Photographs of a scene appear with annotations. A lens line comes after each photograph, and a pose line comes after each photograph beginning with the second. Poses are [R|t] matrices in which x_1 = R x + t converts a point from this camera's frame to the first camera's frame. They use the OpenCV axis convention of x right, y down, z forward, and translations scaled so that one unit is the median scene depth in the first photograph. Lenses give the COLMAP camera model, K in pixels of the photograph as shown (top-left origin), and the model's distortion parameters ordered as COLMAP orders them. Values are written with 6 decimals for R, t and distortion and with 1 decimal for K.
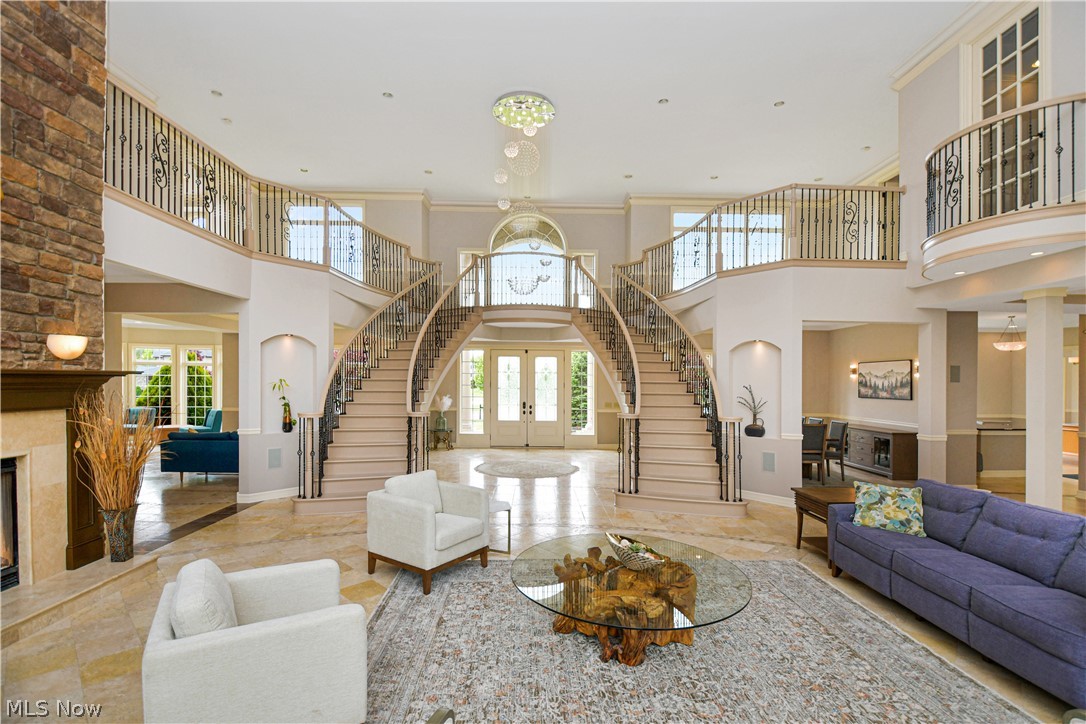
lens RADIAL K [[478.0, 0, 546.2], [0, 478.0, 388.1], [0, 0, 1]] dist [0.000709, -0.014644]
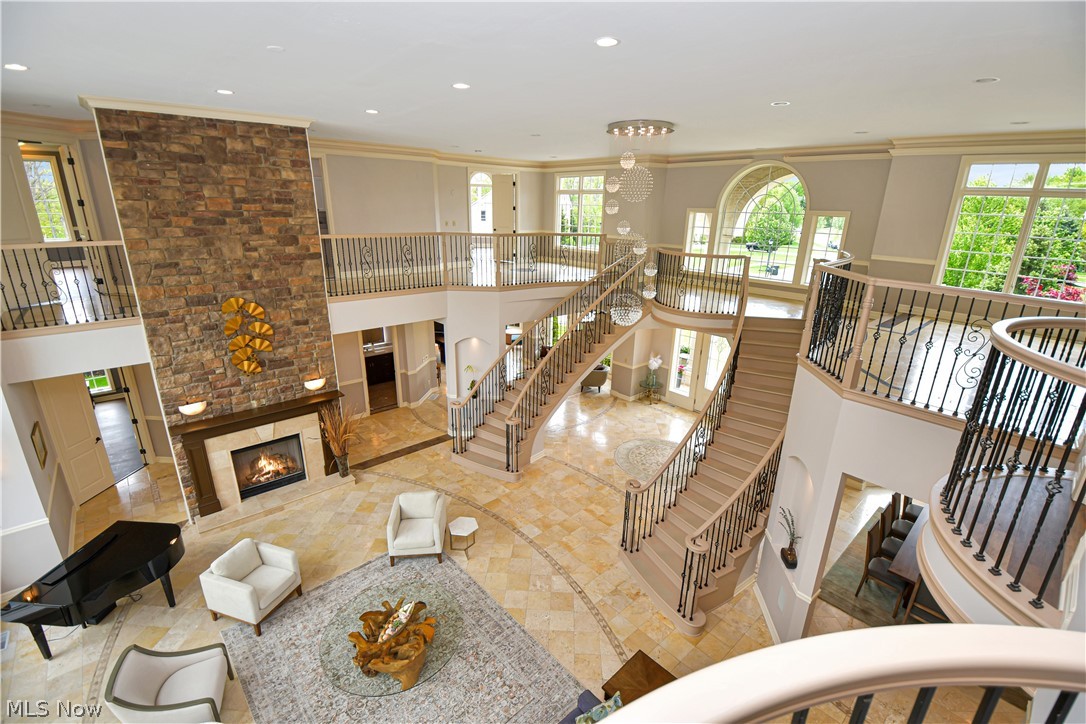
lens RADIAL K [[474.6, 0, 556.3], [0, 474.6, 365.2], [0, 0, 1]] dist [-0.001417, -0.020666]
pose [[0.662947, 0.232607, -0.711615, 0.960587], [-0.030379, 0.958085, 0.284869, -0.630421], [0.748050, -0.167235, 0.642226, 0.332651]]
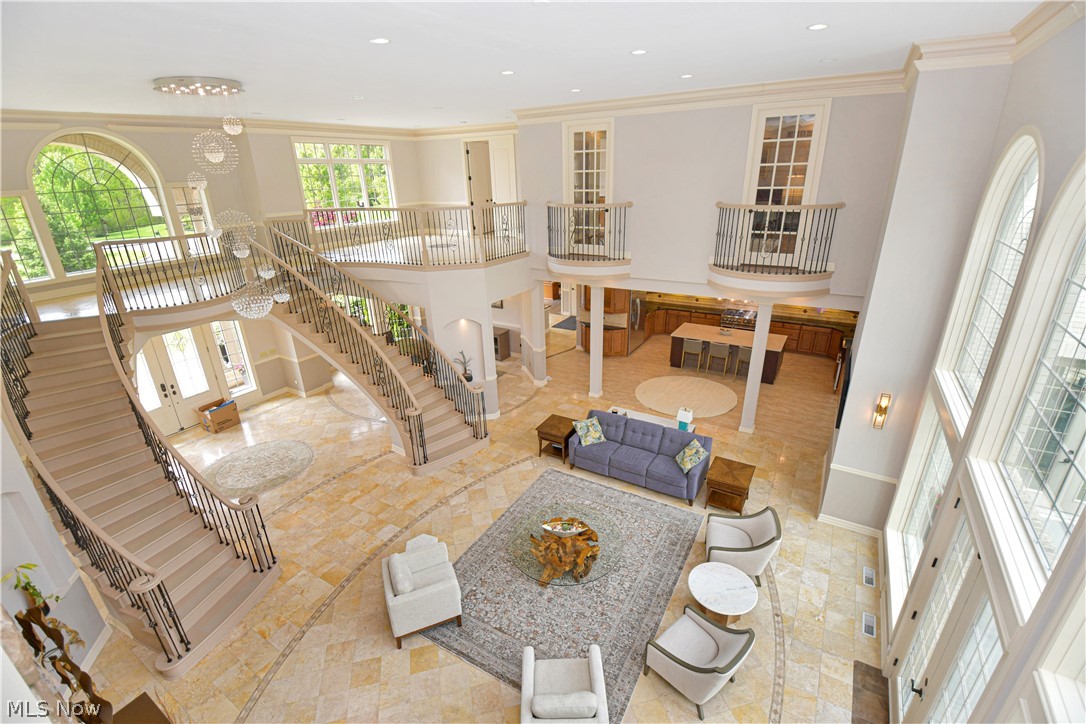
lens RADIAL K [[475.4, 0, 543.0], [0, 475.4, 362.0], [0, 0, 1]] dist [0.002350, 0.000180]
pose [[0.543815, -0.333662, 0.770023, -0.753002], [0.047687, 0.928366, 0.368596, -0.676354], [-0.837849, -0.163728, 0.520770, 0.100714]]
